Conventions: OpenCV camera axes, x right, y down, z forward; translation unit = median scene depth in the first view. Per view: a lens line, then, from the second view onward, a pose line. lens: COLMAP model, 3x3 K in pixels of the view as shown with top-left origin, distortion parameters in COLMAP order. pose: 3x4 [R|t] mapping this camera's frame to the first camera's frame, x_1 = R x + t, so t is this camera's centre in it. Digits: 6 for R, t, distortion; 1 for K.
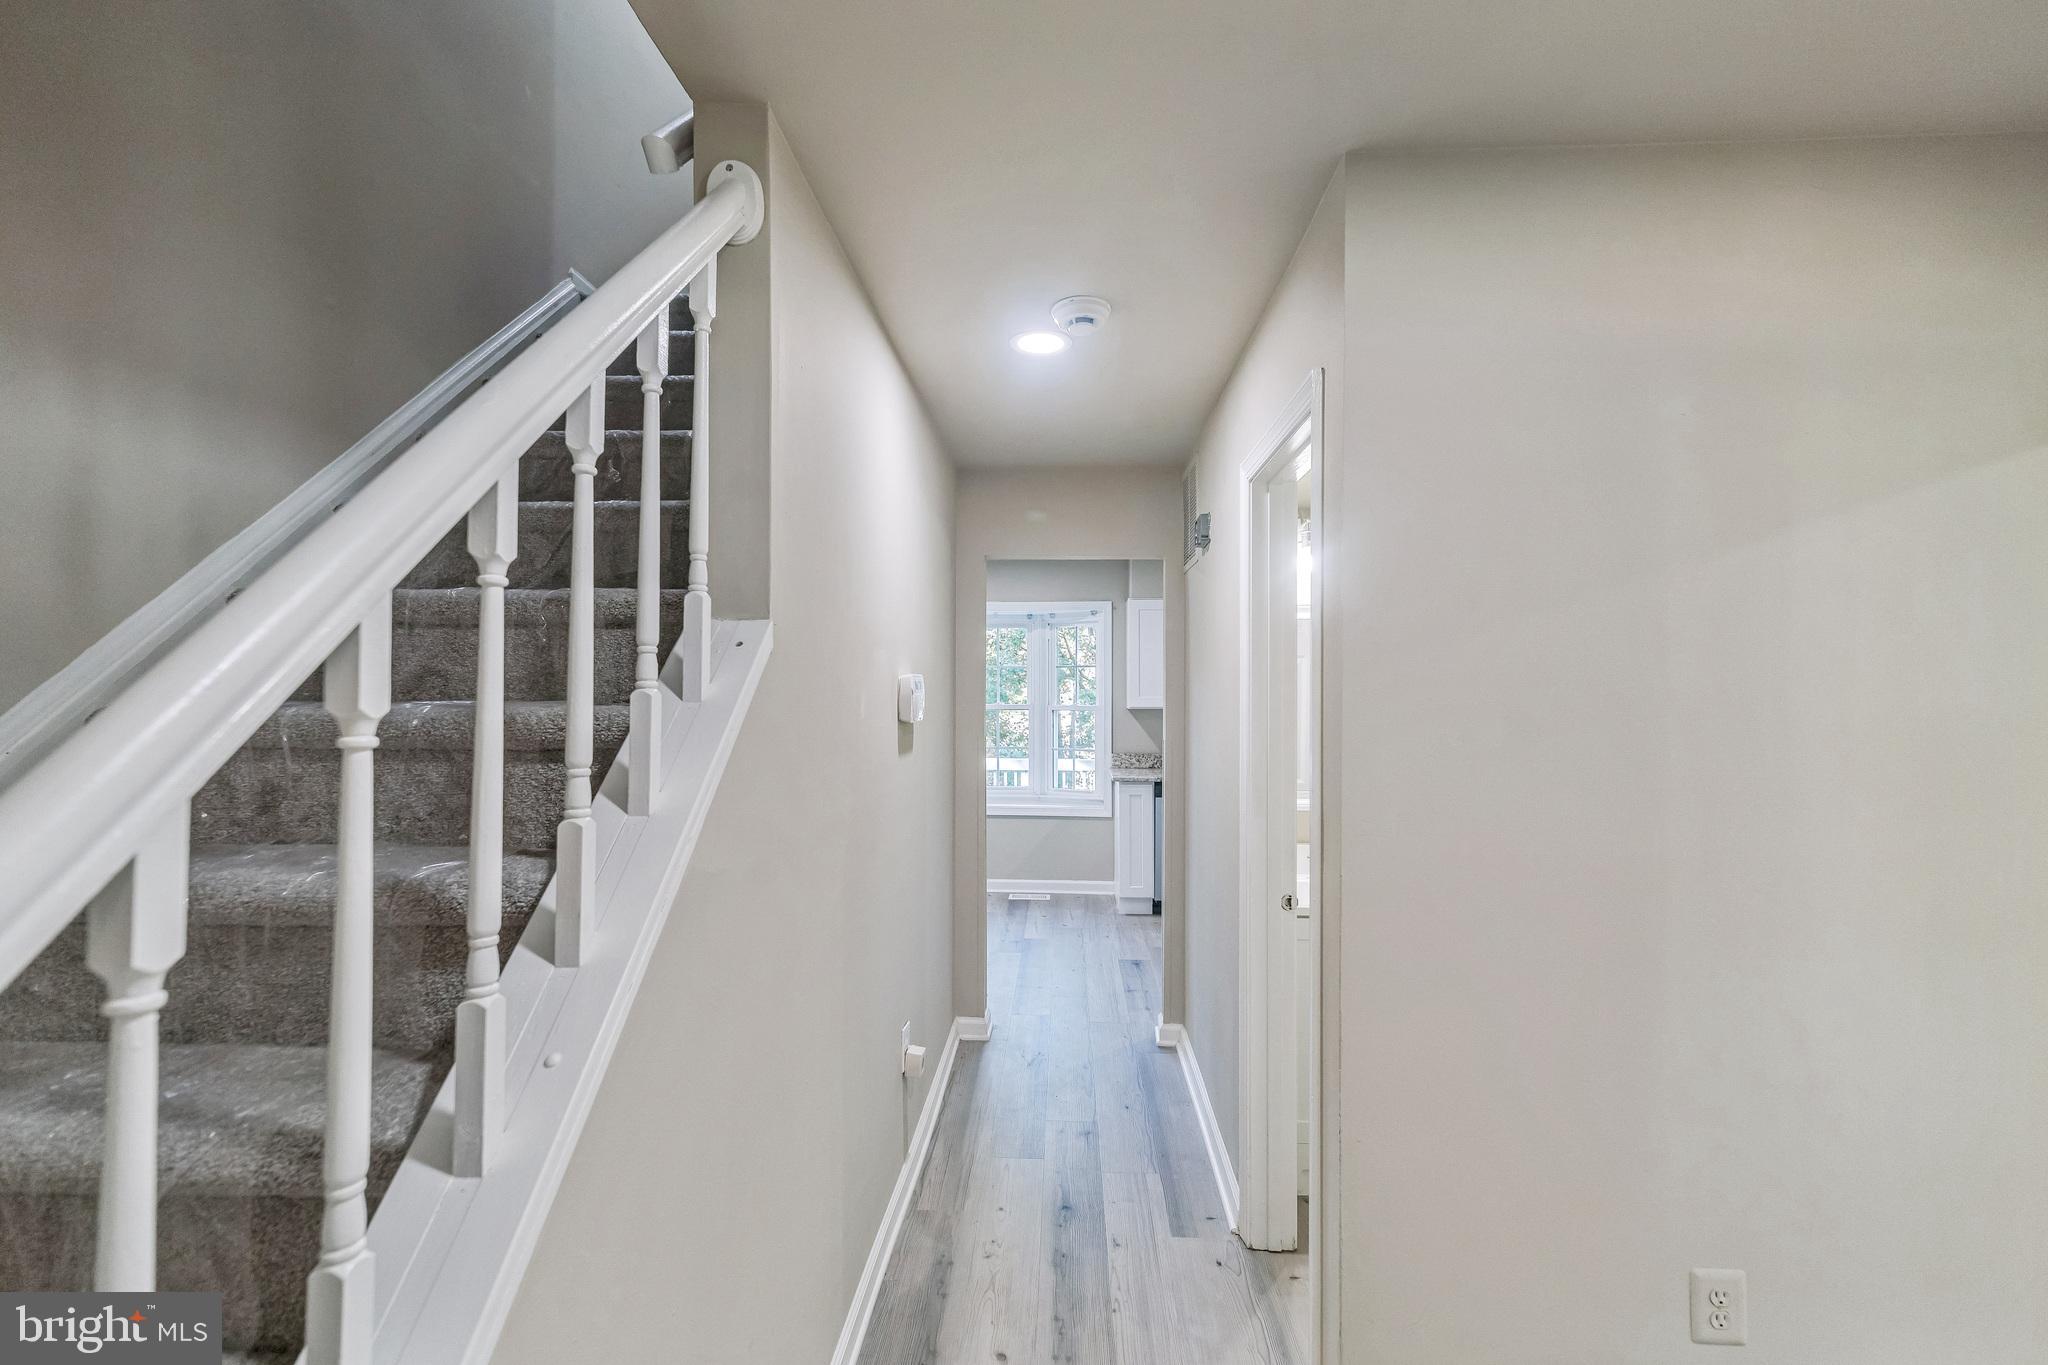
lens RADIAL K [[881.2, 0, 1023.8], [0, 881.2, 681.5], [0, 0, 1]] dist [-0.000048, -0.000007]
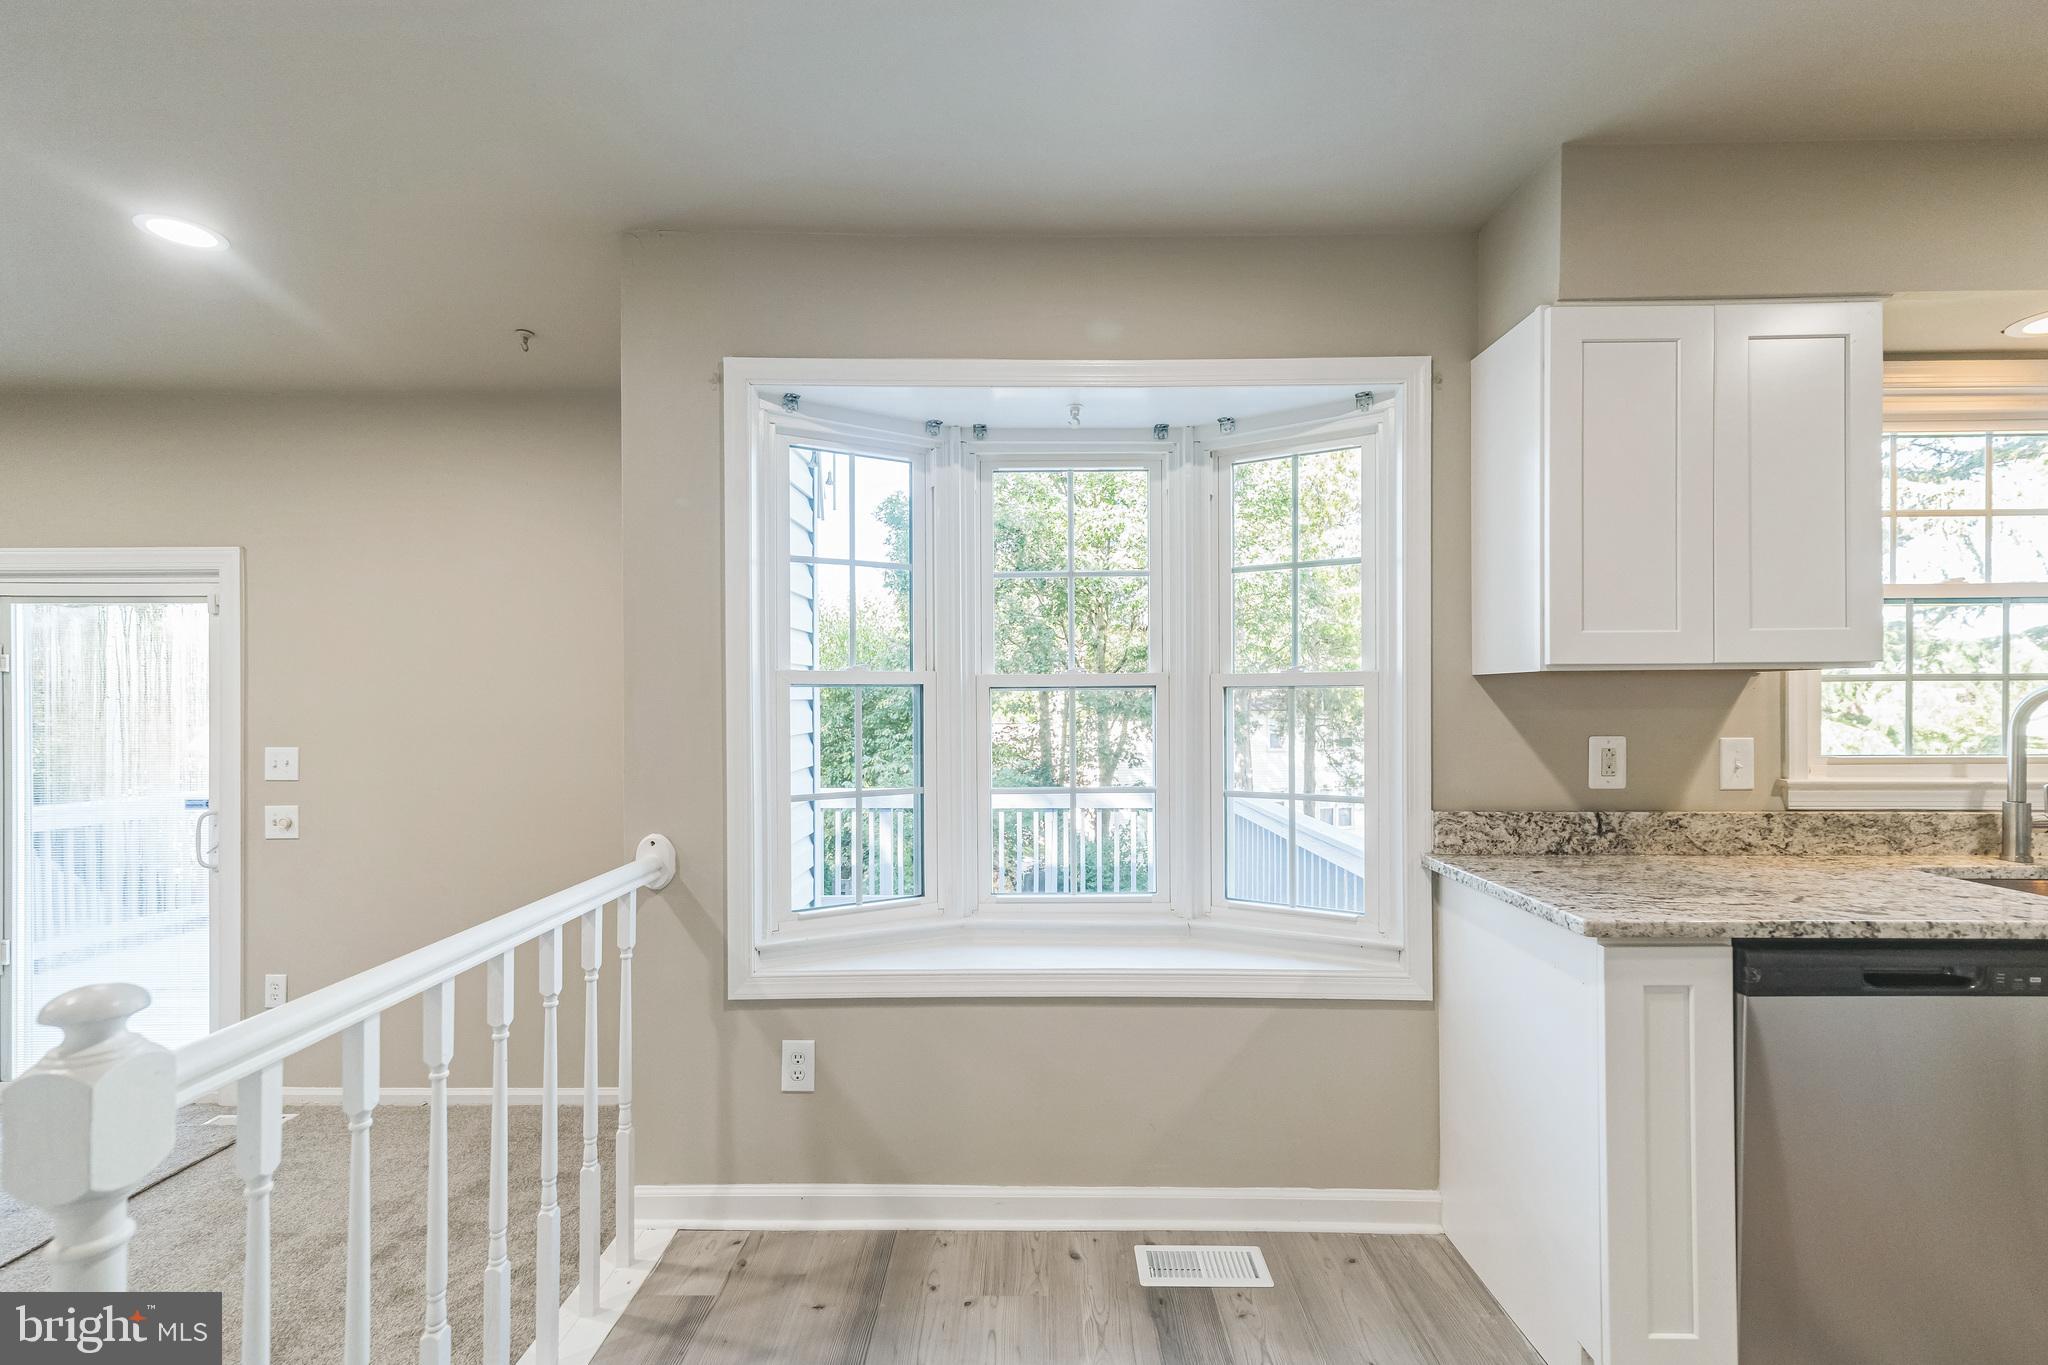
lens RADIAL K [[881.2, 0, 1021.8], [0, 881.2, 692.9], [0, 0, 1]] dist [-0.000048, -0.000007]
pose [[0.998673, -0.002270, 0.051456, -0.073565], [0.001883, 0.999970, 0.007570, 0.033951], [-0.051472, -0.007463, 0.998647, 0.672489]]
